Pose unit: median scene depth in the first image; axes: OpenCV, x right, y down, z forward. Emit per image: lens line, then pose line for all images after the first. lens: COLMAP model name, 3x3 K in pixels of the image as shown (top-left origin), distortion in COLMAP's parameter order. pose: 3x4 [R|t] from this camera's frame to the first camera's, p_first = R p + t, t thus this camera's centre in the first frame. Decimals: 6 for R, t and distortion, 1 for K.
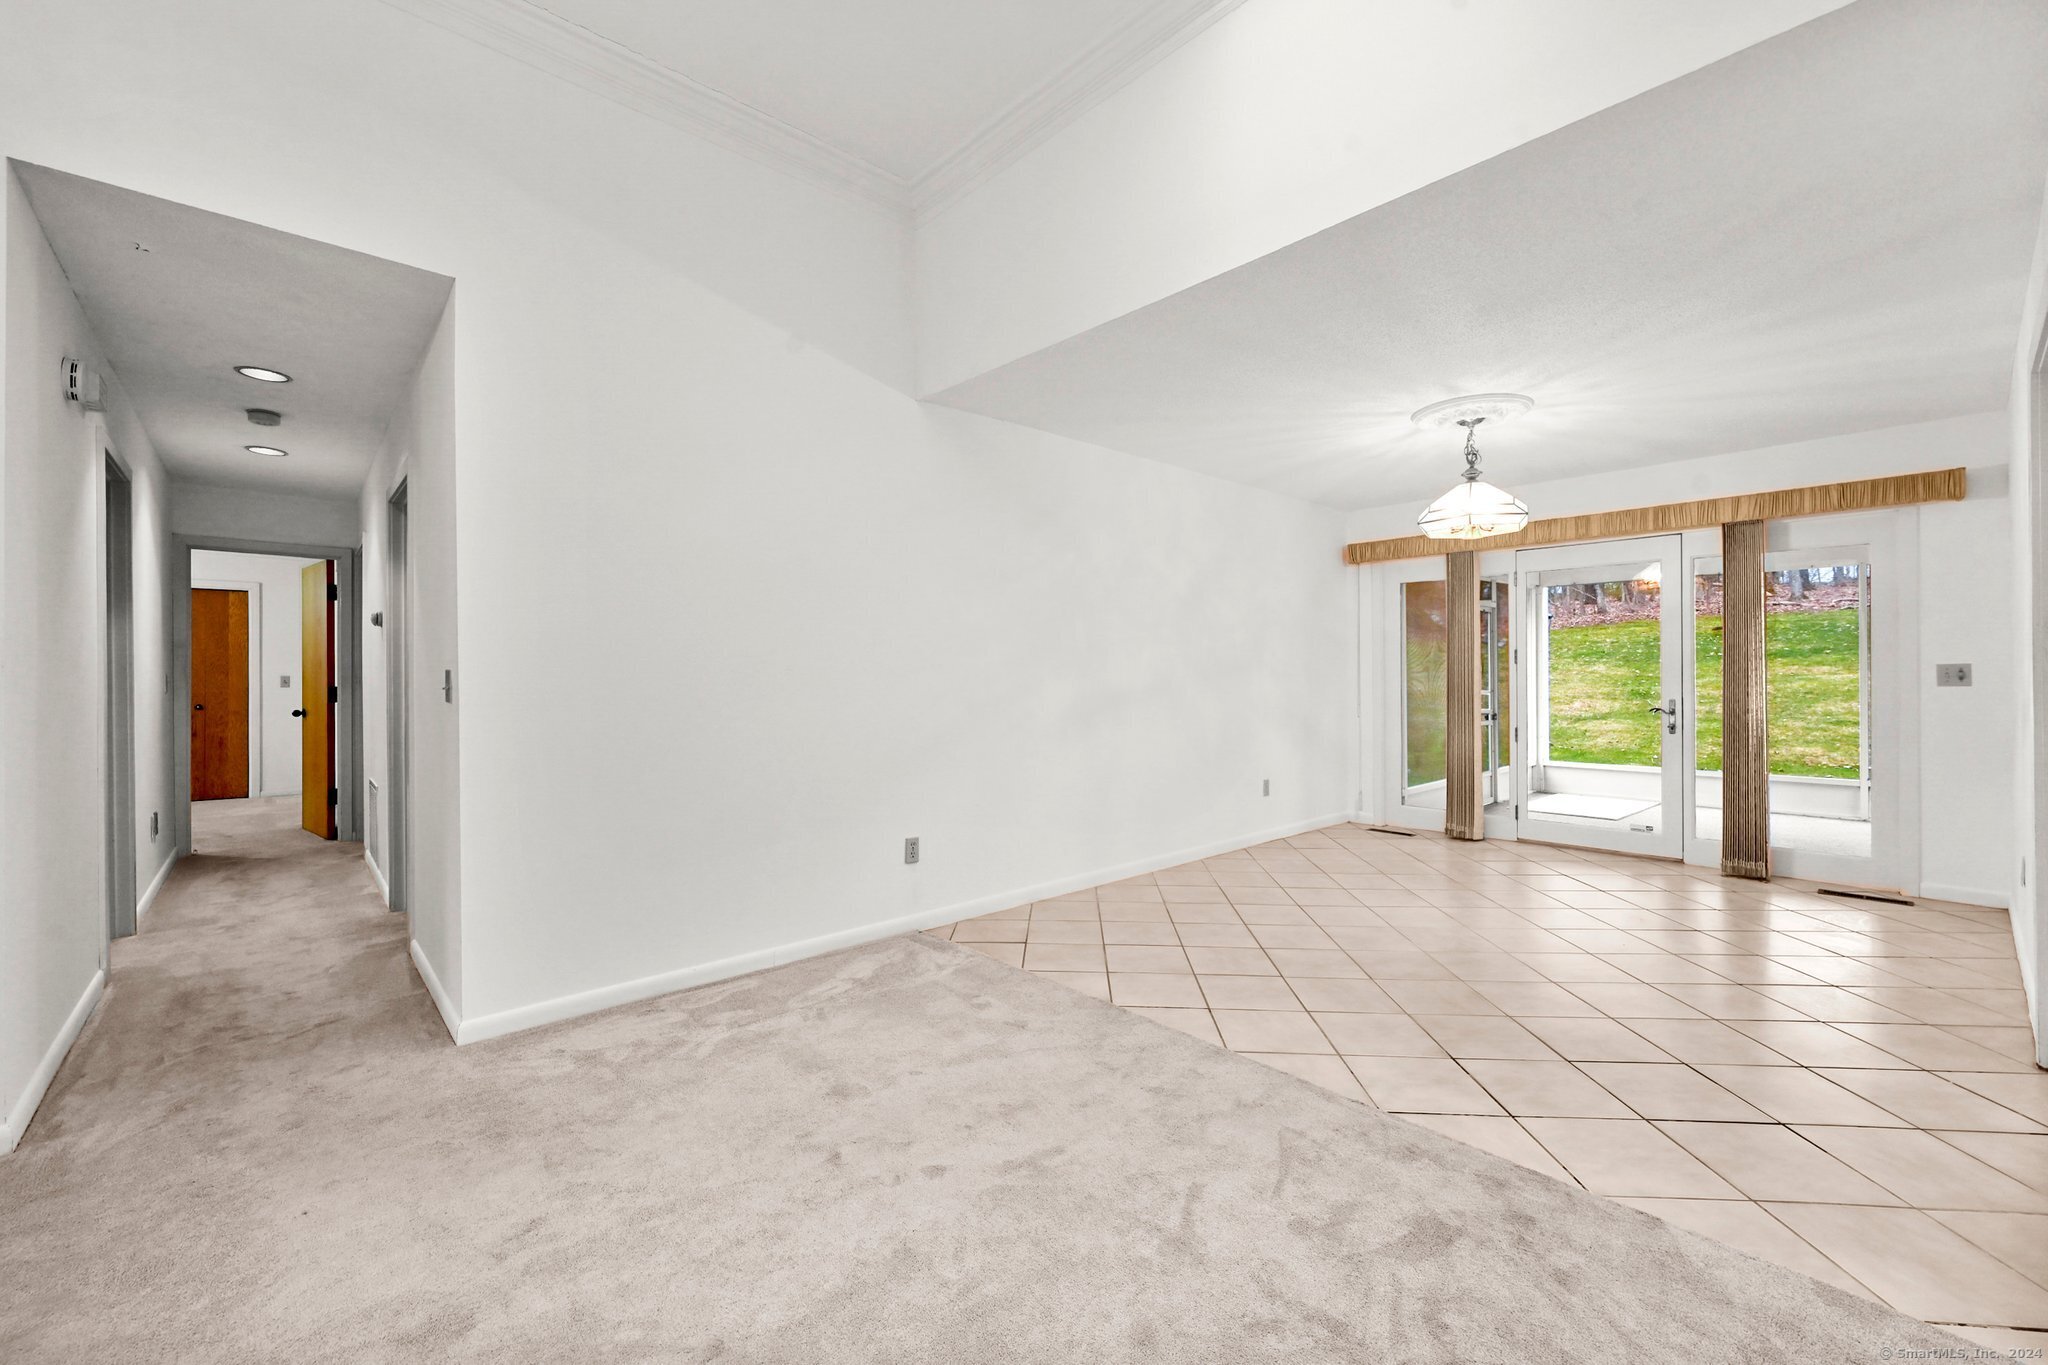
lens RADIAL K [[816.5, 0, 1024.8], [0, 816.5, 669.4], [0, 0, 1]] dist [-0.003576, 0.000805]
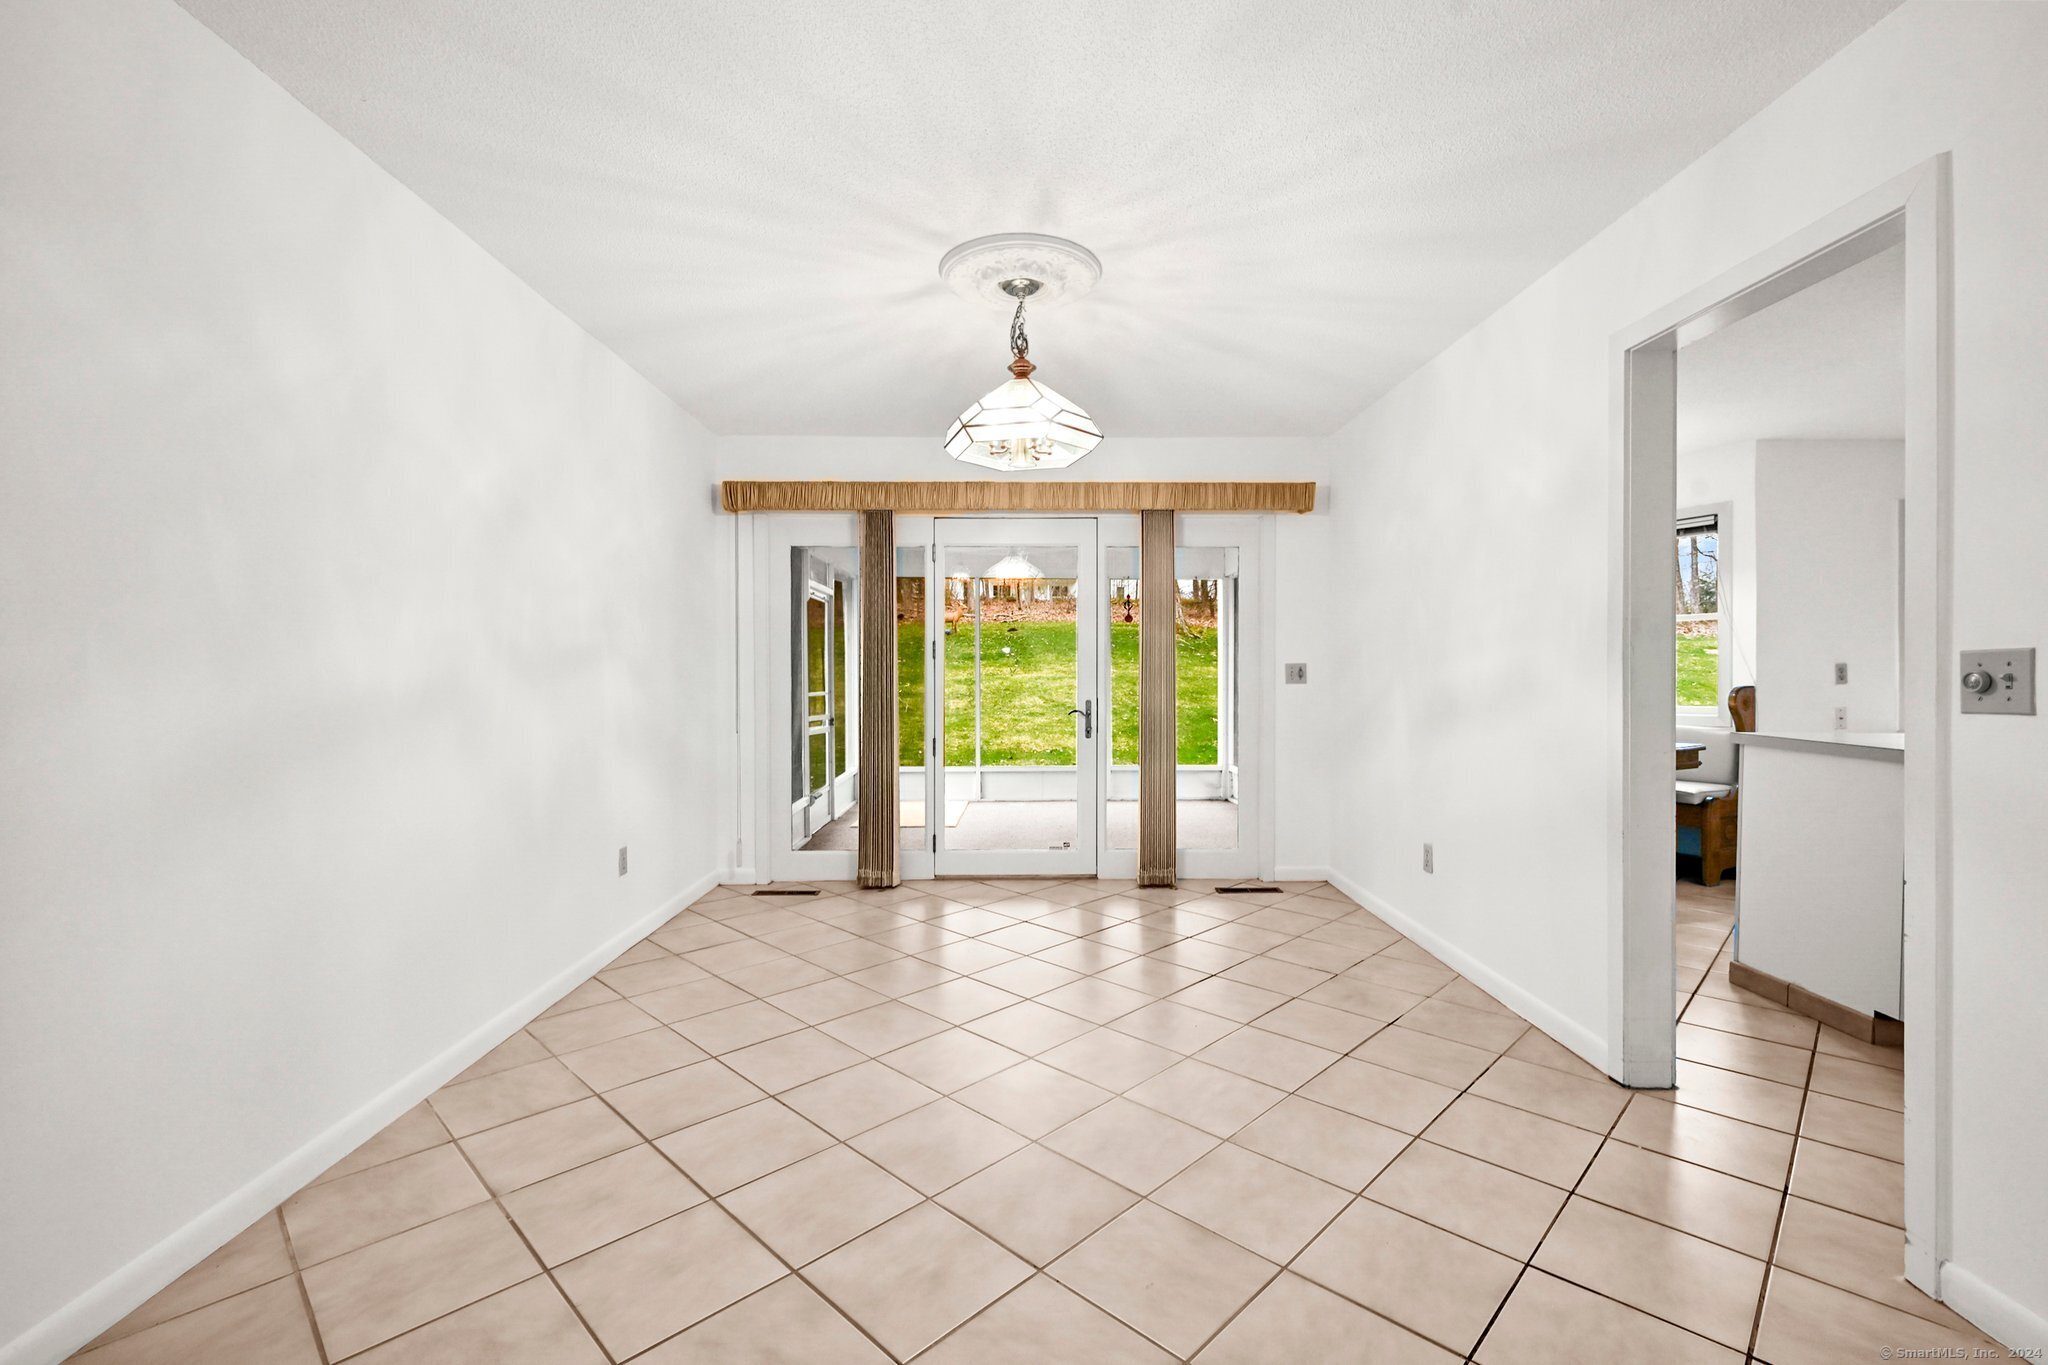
lens RADIAL K [[874.1, 0, 1004.9], [0, 874.1, 684.3], [0, 0, 1]] dist [-0.001555, 0.000005]
pose [[0.662448, -0.007002, 0.749075, 0.004110], [-0.006351, 0.999868, 0.014963, 0.005251], [-0.749081, -0.014670, 0.662316, 0.425253]]
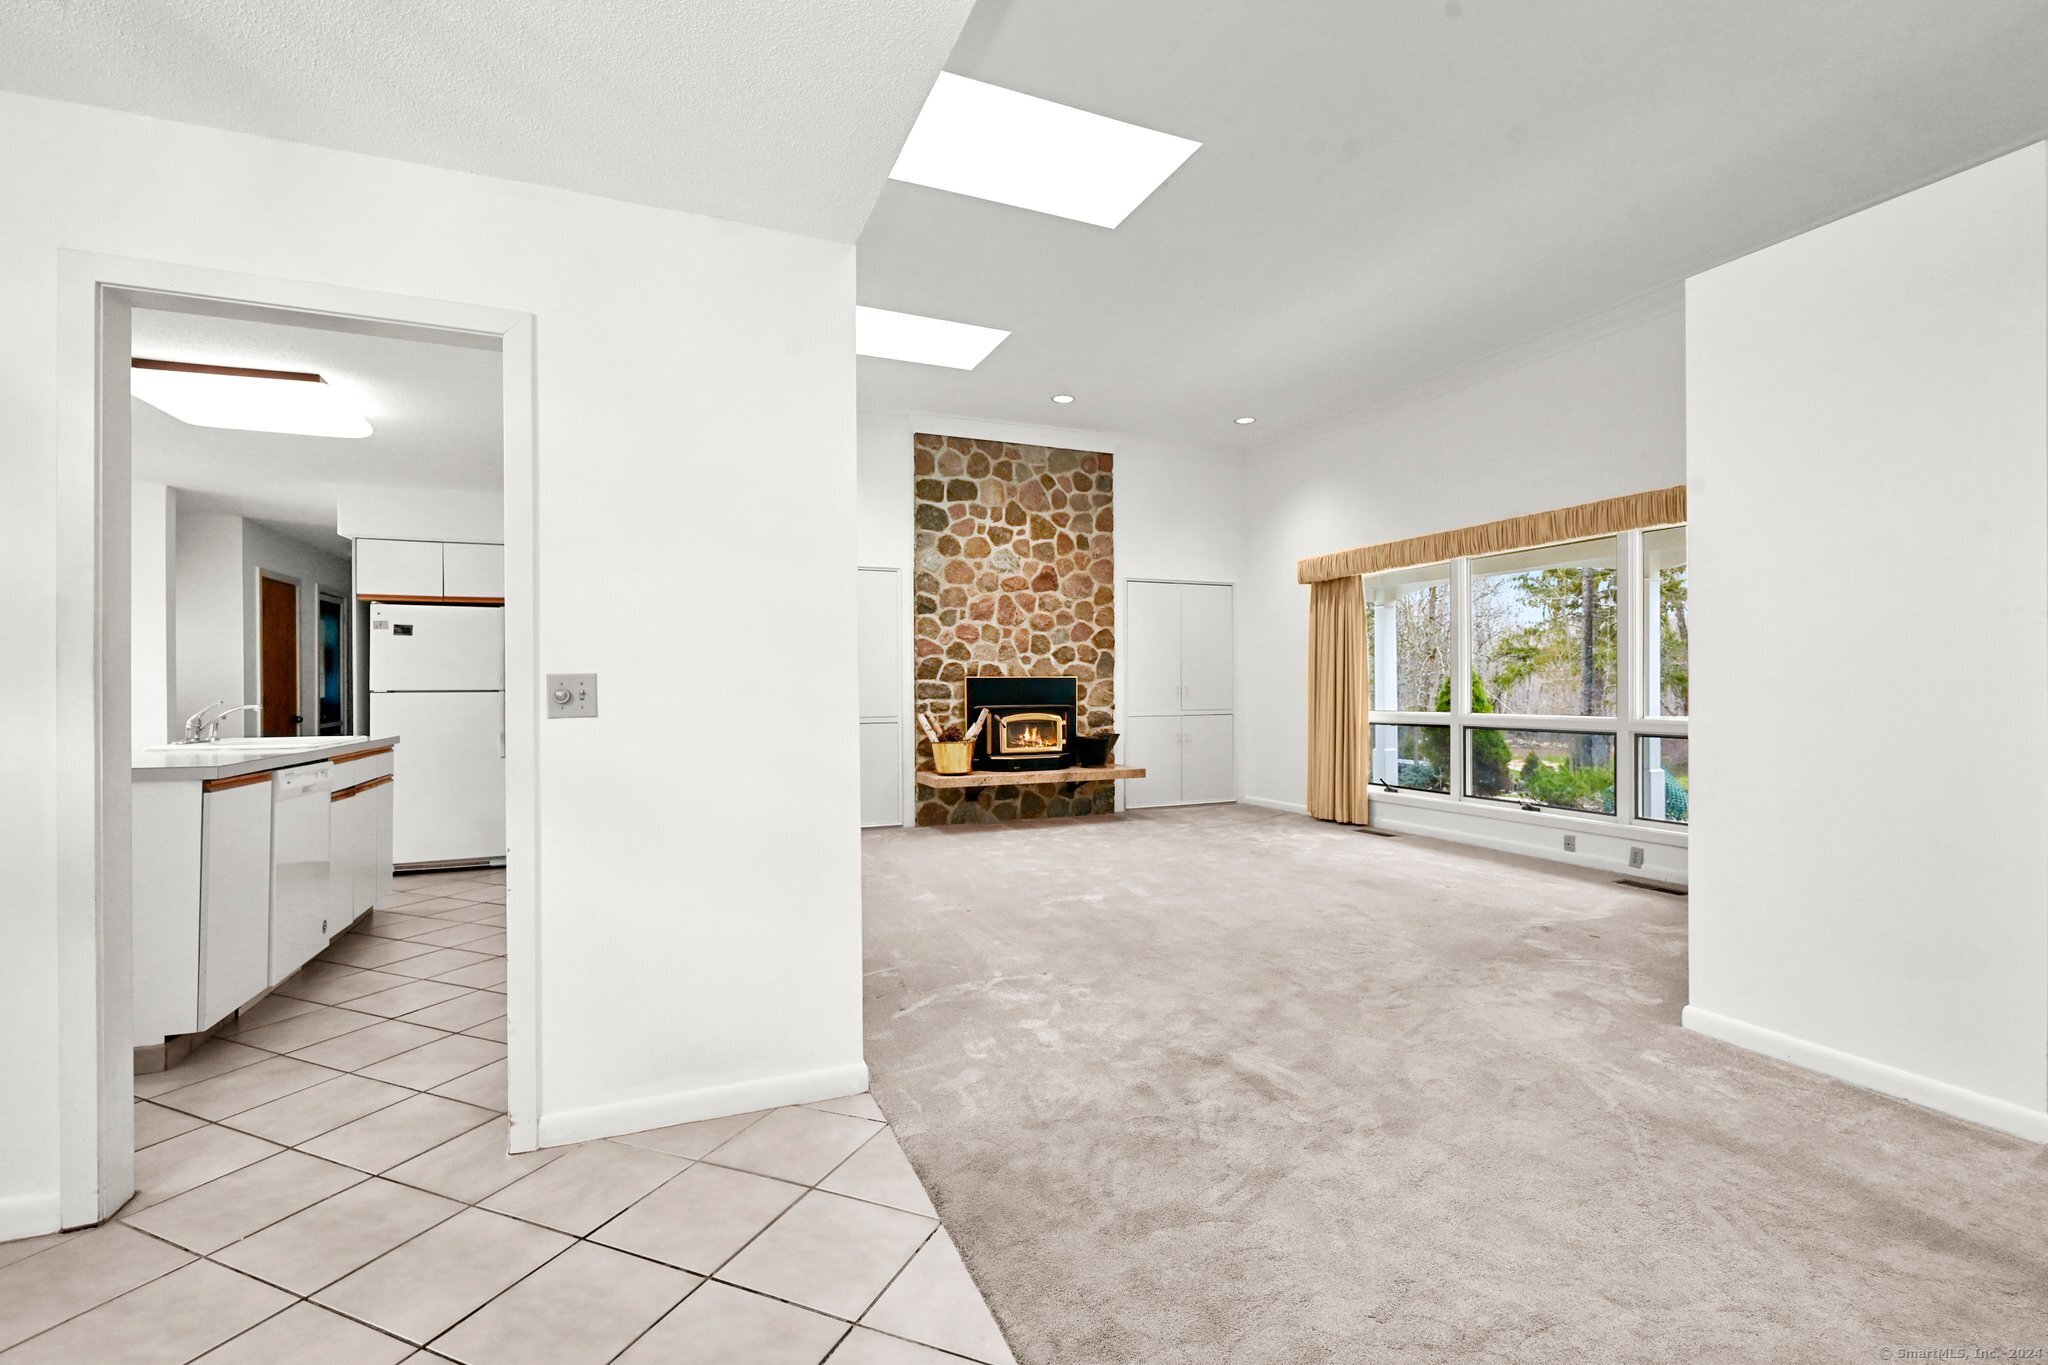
lens RADIAL K [[900.6, 0, 1025.7], [0, 900.6, 681.7], [0, 0, 1]] dist [-0.002308, 0.000309]
pose [[-0.944574, 0.010129, 0.328141, 0.091809], [0.006007, 0.999890, -0.013570, 0.007178], [-0.328243, -0.010847, -0.944531, 0.738129]]
